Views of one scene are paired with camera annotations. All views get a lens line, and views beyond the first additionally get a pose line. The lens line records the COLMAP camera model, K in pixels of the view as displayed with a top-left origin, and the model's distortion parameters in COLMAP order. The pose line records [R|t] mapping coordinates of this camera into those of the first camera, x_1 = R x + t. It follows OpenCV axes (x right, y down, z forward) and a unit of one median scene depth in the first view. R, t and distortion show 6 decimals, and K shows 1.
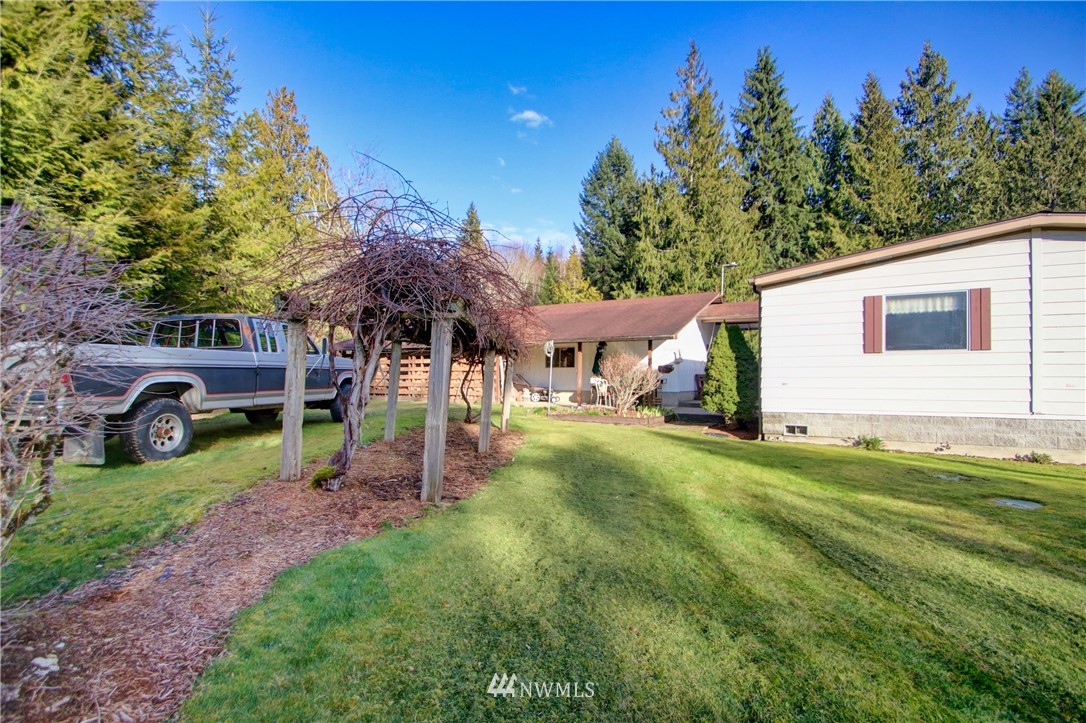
lens RADIAL K [[517.1, 0, 538.5], [0, 517.1, 362.4], [0, 0, 1]] dist [-0.001211, -0.001998]
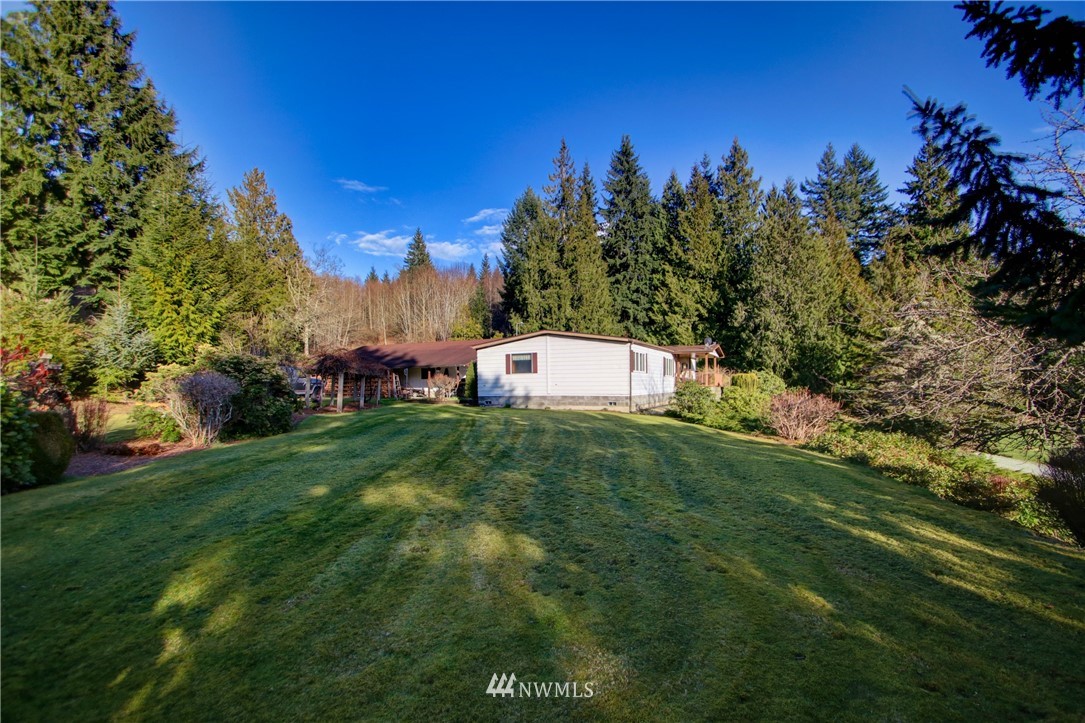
lens RADIAL K [[516.7, 0, 548.0], [0, 516.7, 361.4], [0, 0, 1]] dist [-0.001211, -0.001998]
pose [[0.995910, -0.012609, 0.089472, 0.117468], [0.013651, 0.999846, -0.011039, -0.010288], [-0.089319, 0.012215, 0.995928, -0.349391]]
